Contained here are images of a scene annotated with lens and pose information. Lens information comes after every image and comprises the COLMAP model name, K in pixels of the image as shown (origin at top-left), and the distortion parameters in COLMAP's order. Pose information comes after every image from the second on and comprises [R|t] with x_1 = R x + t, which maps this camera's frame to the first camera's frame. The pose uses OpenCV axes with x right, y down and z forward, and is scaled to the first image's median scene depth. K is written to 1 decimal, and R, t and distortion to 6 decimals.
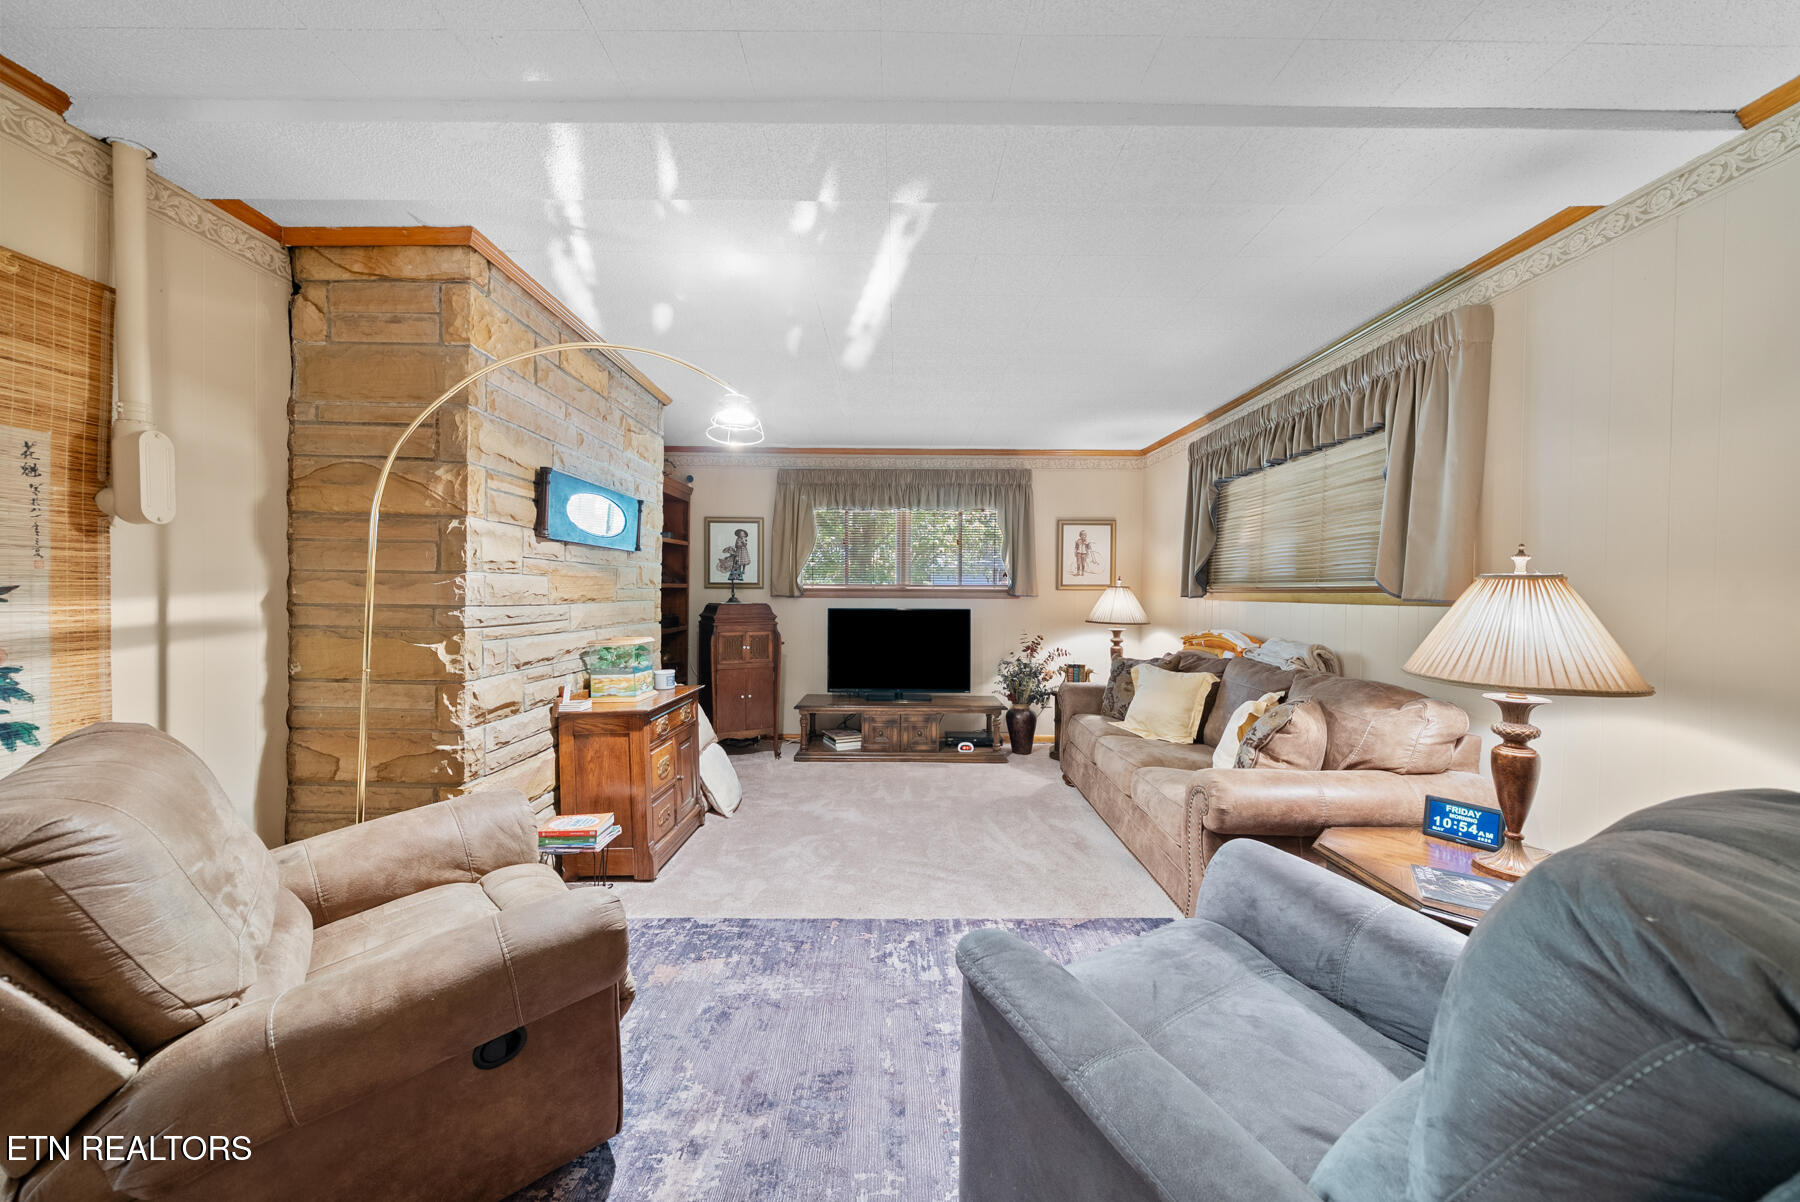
lens RADIAL K [[625.0, 0, 895.0], [0, 625.0, 597.6], [0, 0, 1]] dist [-0.005861, 0.000043]
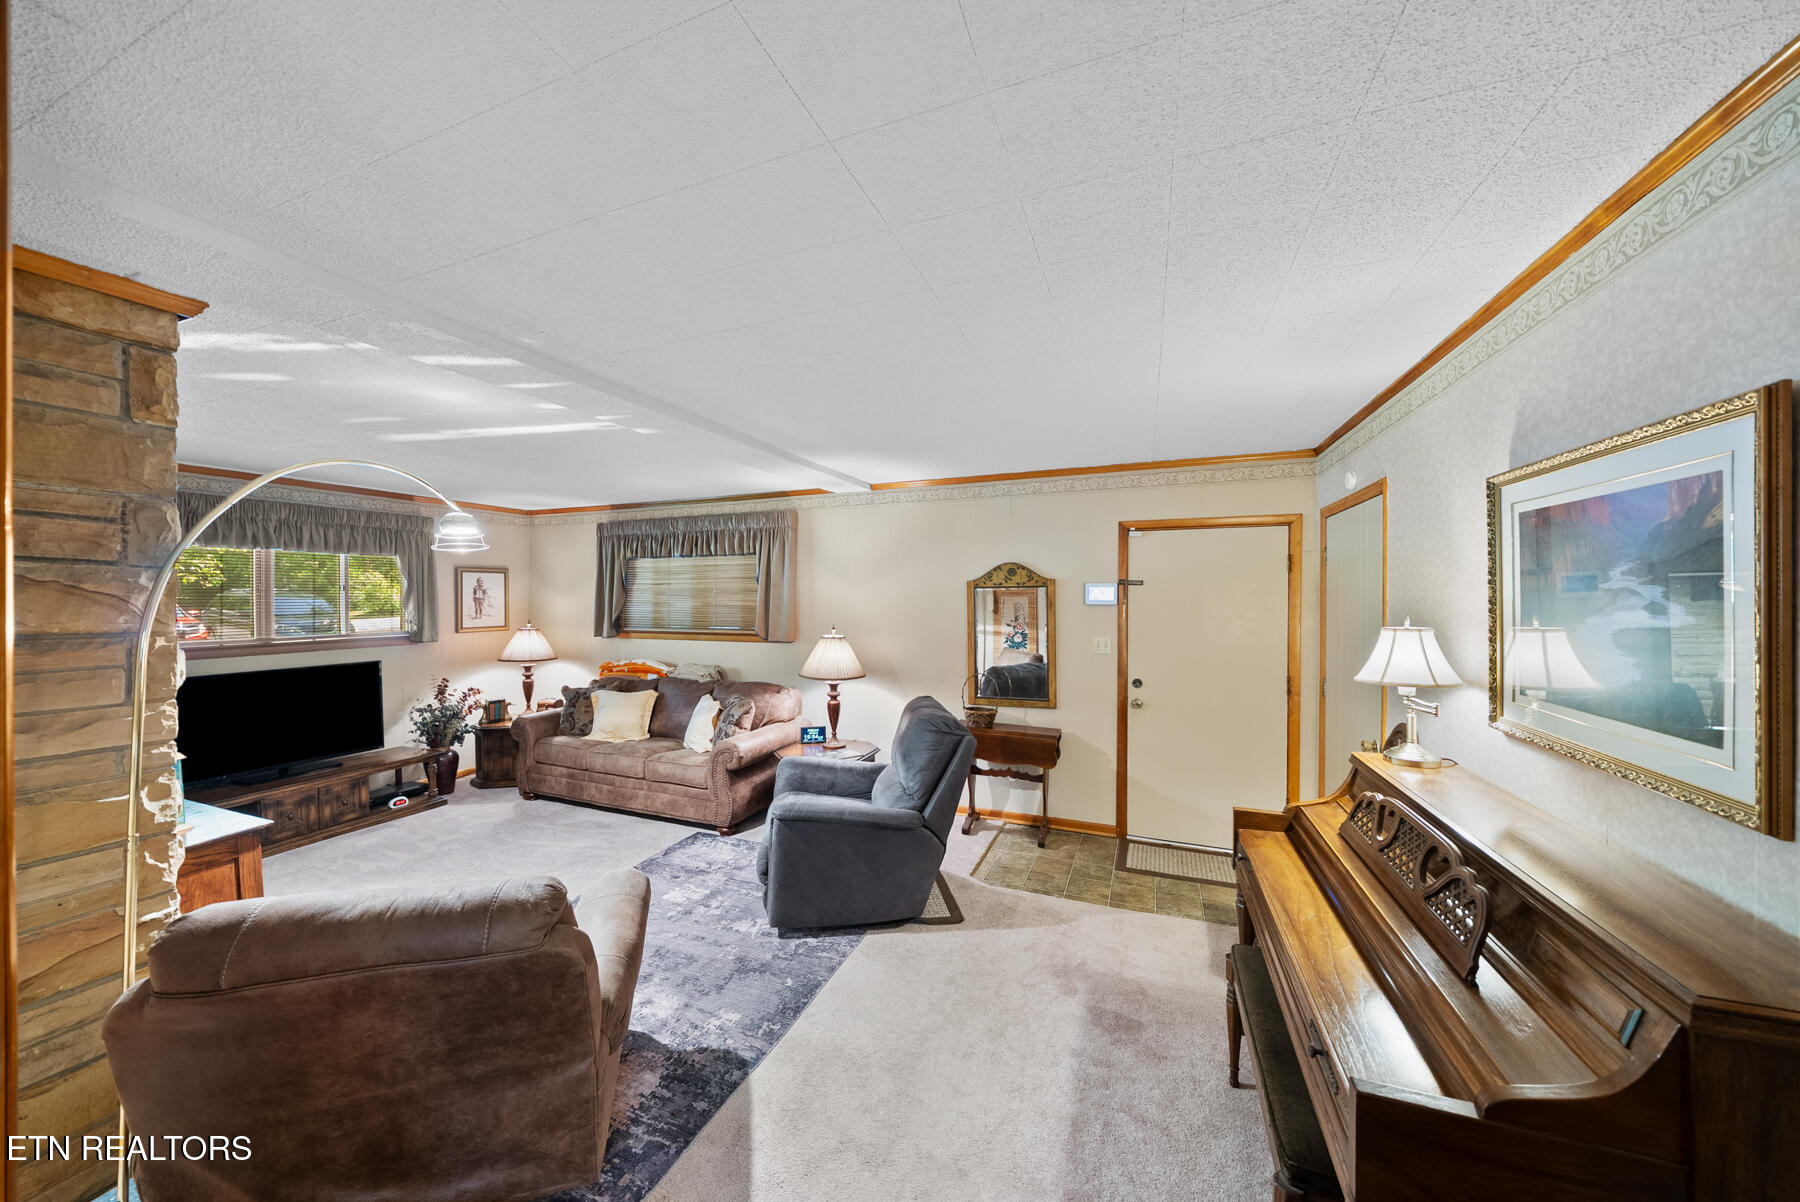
lens RADIAL K [[625.0, 0, 895.0], [0, 625.0, 597.6], [0, 0, 1]] dist [-0.005861, 0.000043]
pose [[0.379270, -0.010076, 0.925231, -0.728639], [0.015385, 0.999871, 0.004583, -0.110467], [-0.925158, 0.012497, 0.379376, -0.144957]]
